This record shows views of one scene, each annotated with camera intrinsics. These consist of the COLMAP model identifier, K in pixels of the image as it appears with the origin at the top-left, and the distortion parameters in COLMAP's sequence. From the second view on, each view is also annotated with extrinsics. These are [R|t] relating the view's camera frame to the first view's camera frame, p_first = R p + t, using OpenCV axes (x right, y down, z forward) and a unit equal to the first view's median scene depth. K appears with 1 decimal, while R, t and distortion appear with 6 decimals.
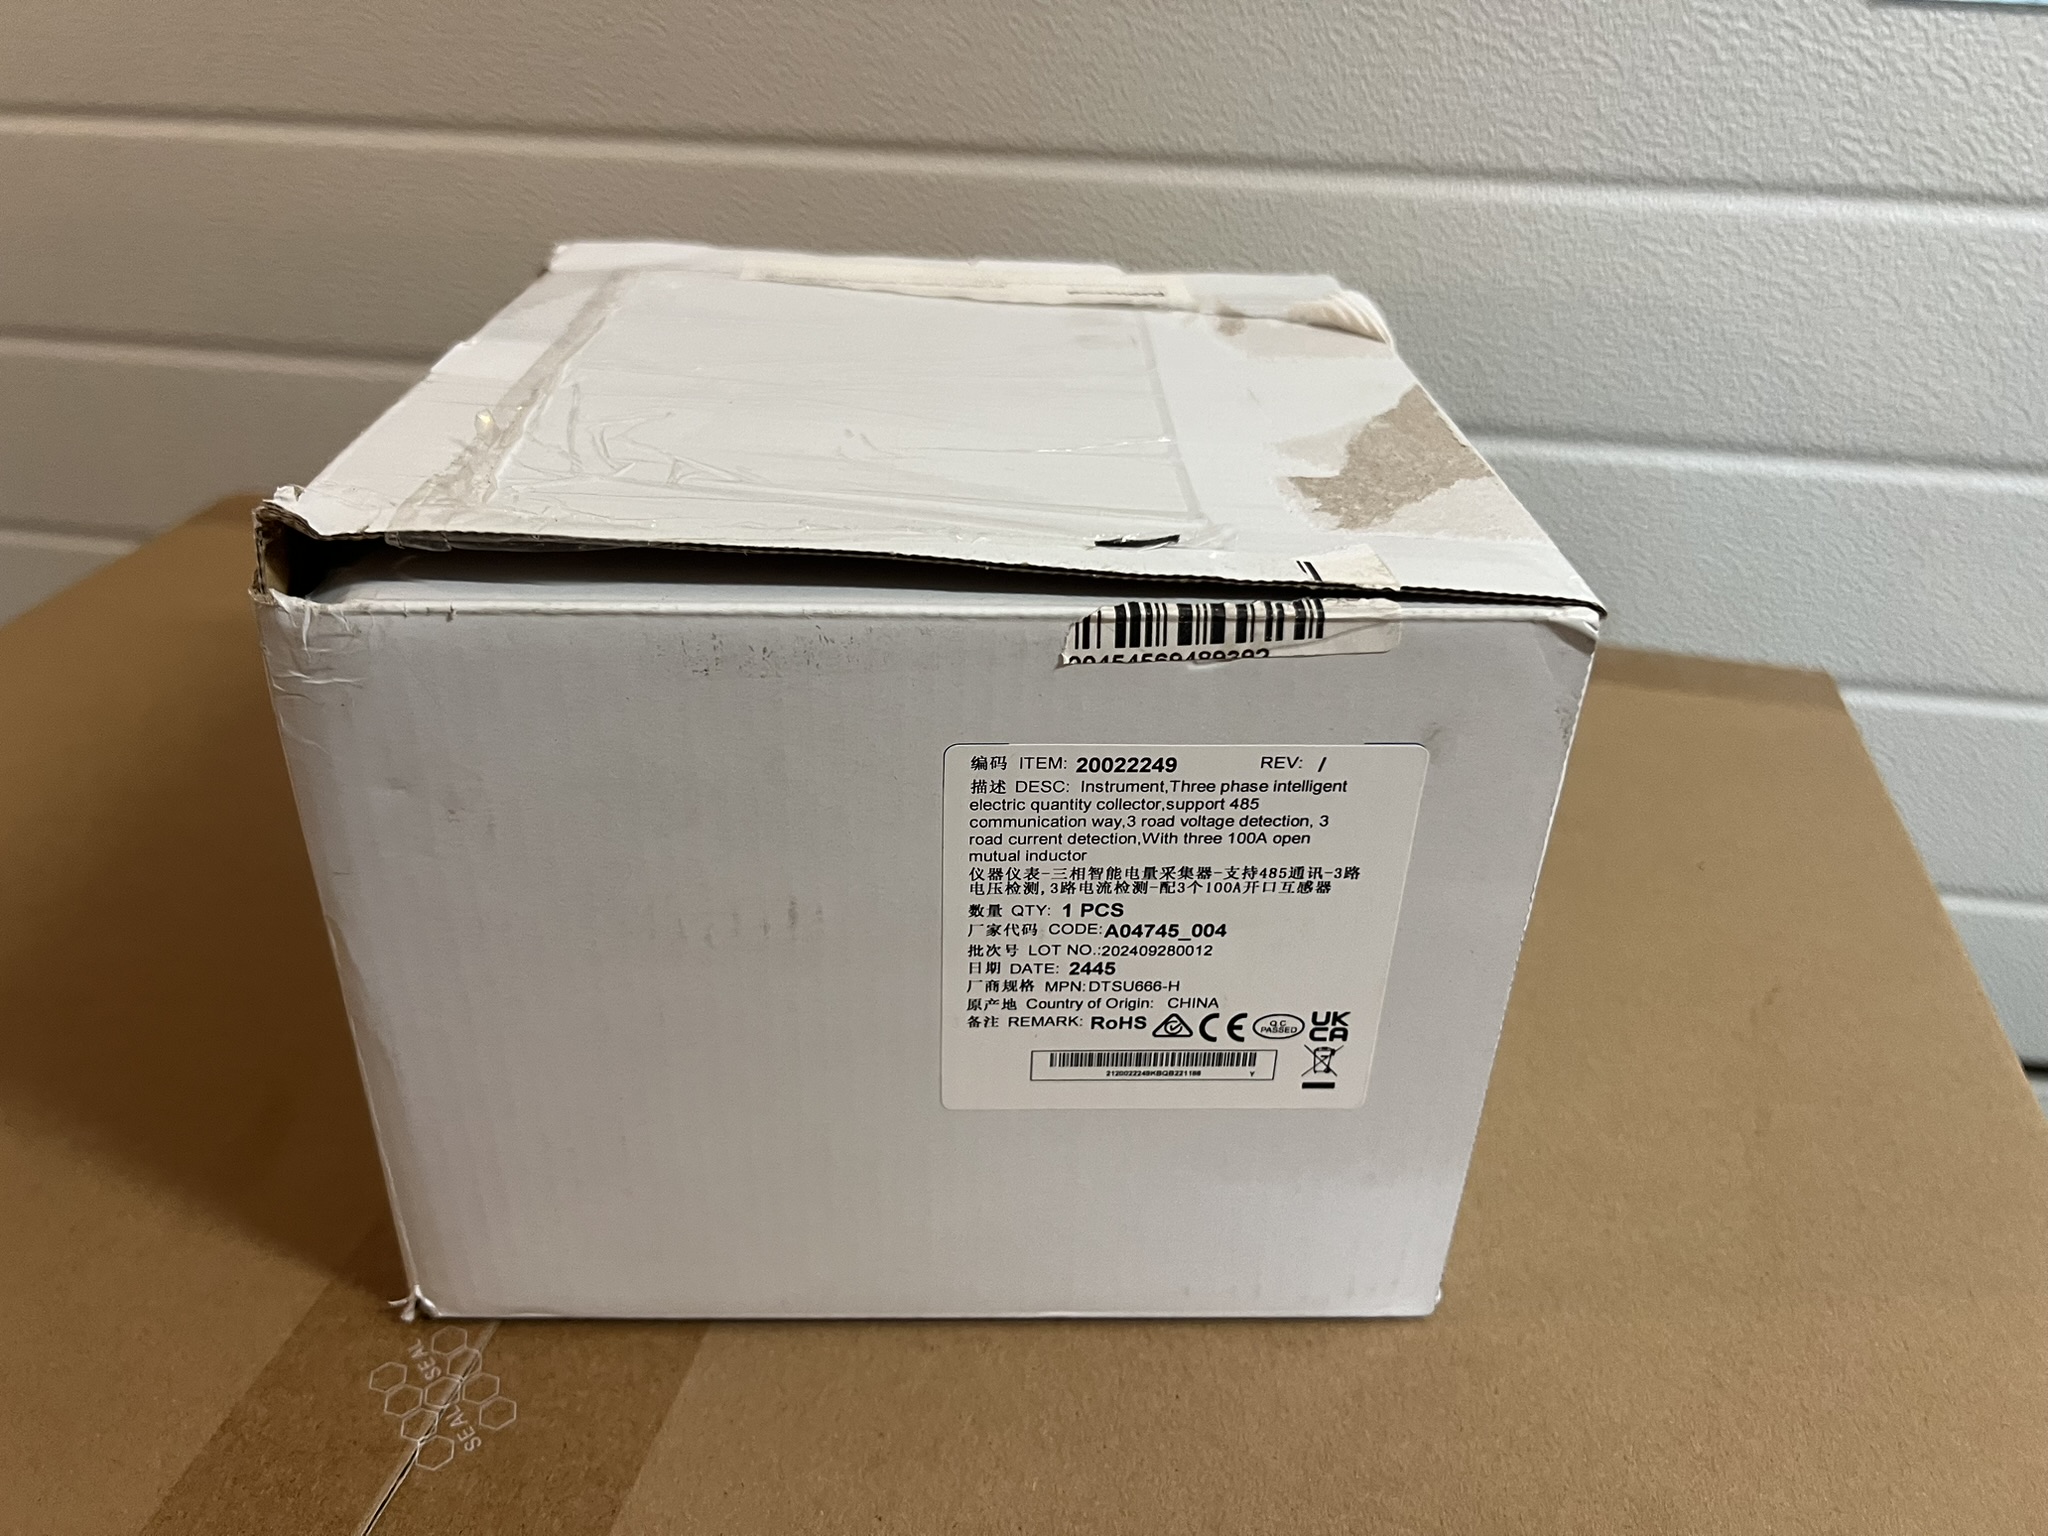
lens RADIAL K [[1556.1, 0, 1028.5], [0, 1556.1, 762.4], [0, 0, 1]] dist [0.032033, -0.049413]
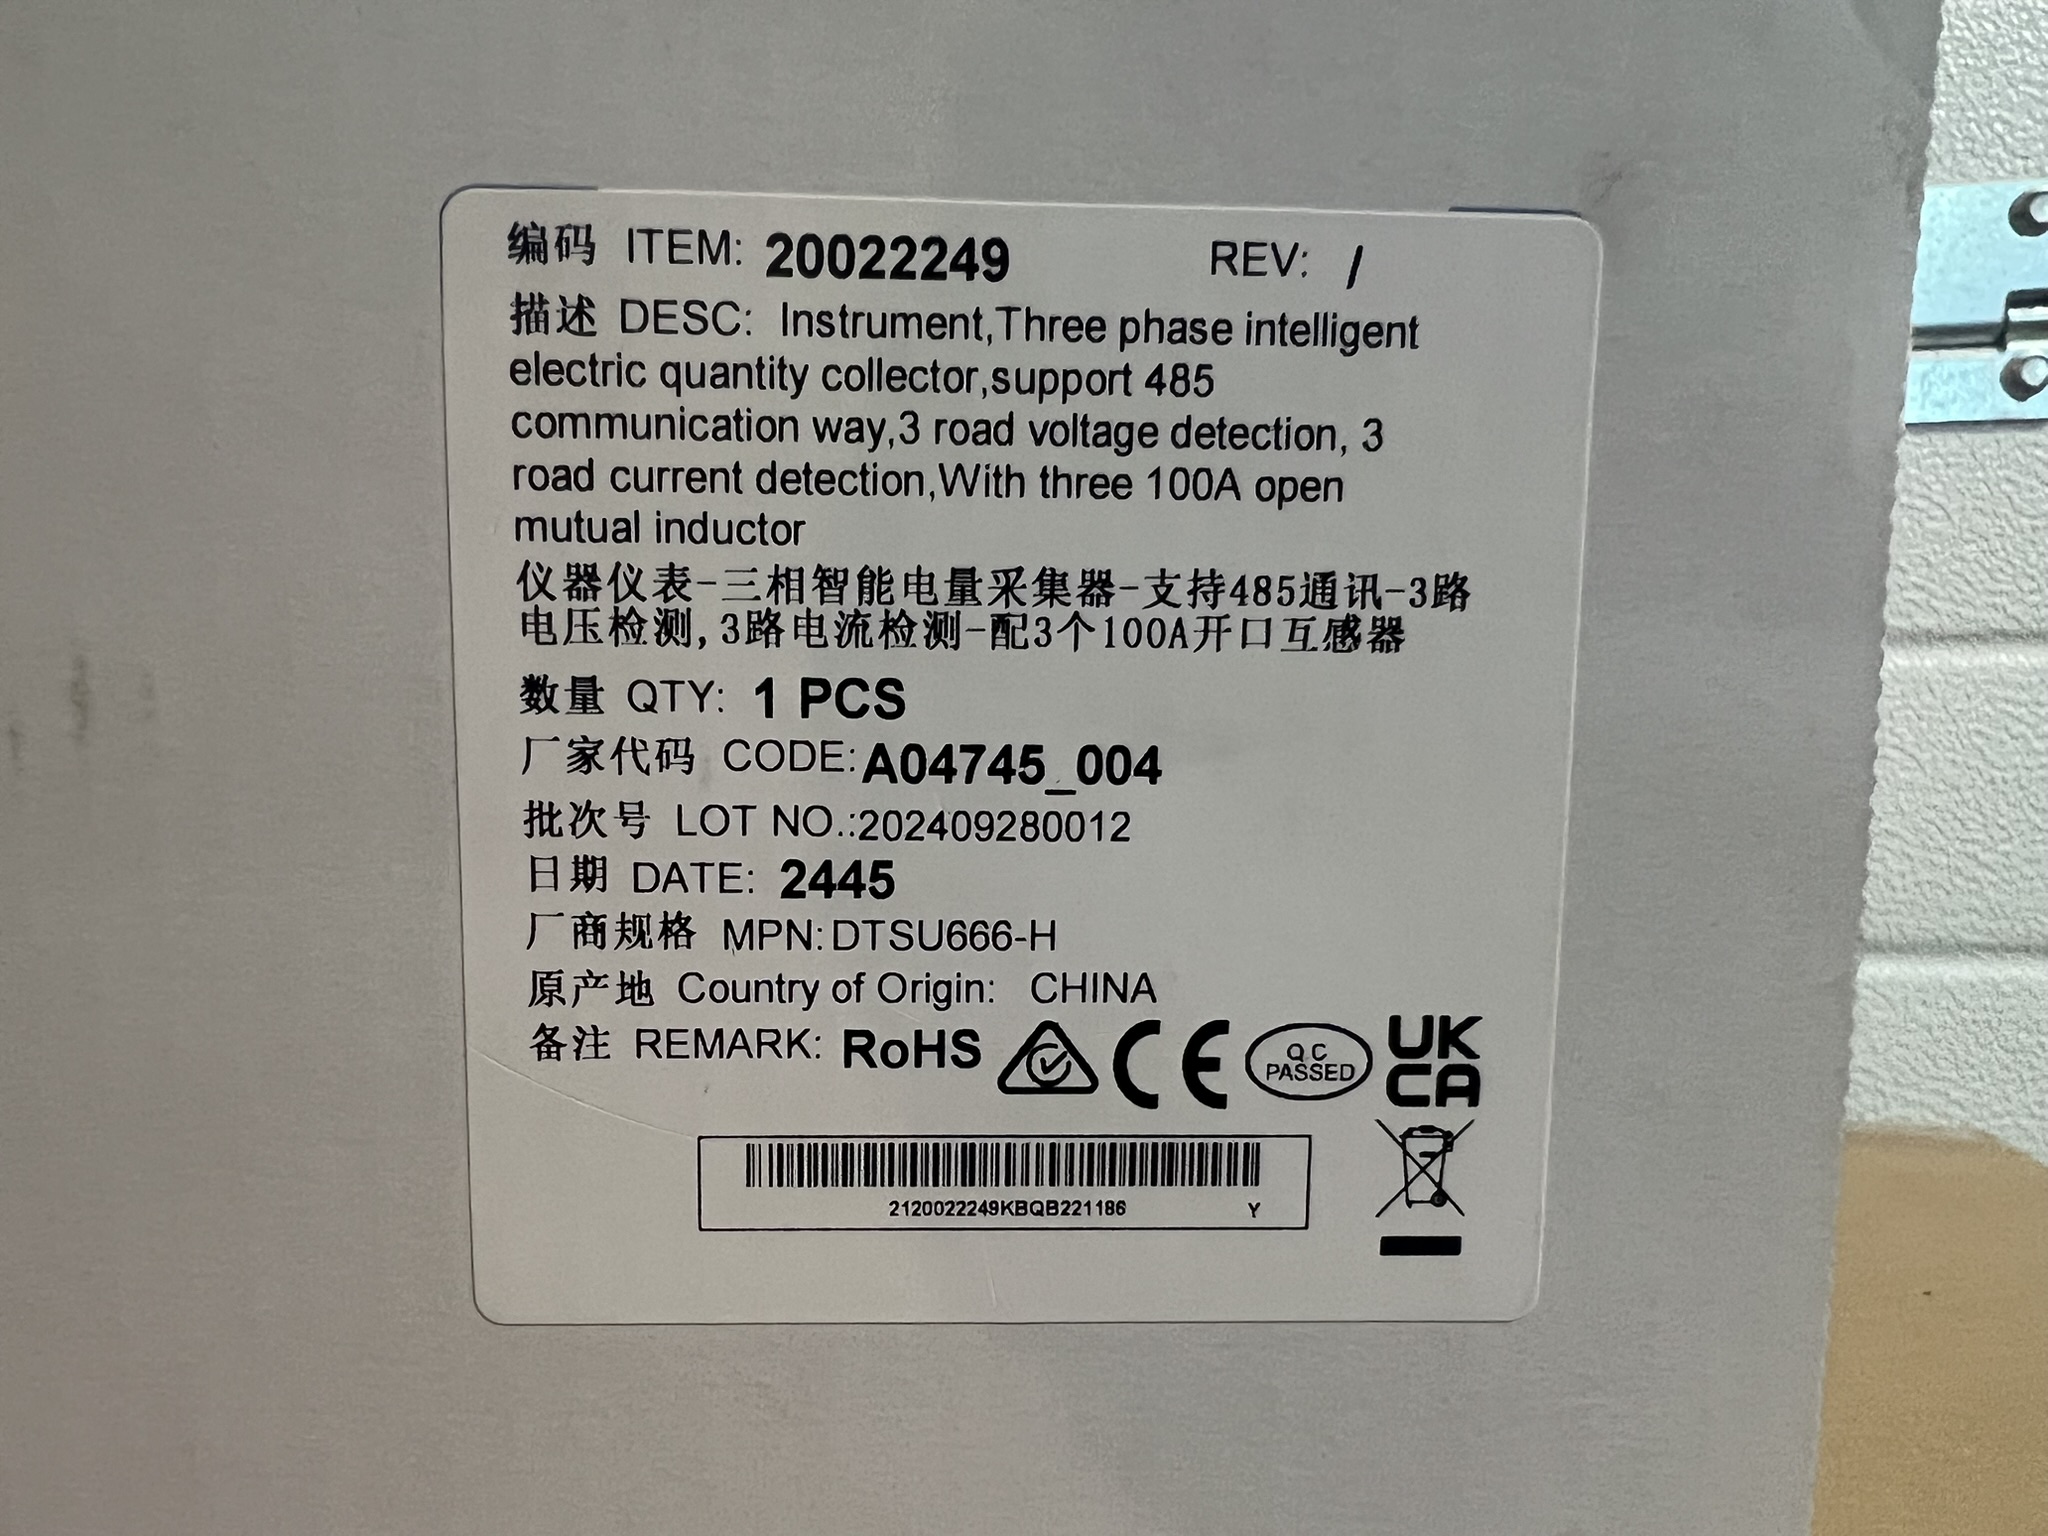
lens RADIAL K [[1556.1, 0, 1023.2], [0, 1556.1, 777.6], [0, 0, 1]] dist [0.032033, -0.049413]
pose [[0.999895, -0.011431, 0.008861, 0.088513], [0.014022, 0.916292, -0.400266, 0.279180], [-0.003543, 0.400348, 0.916356, 0.635136]]
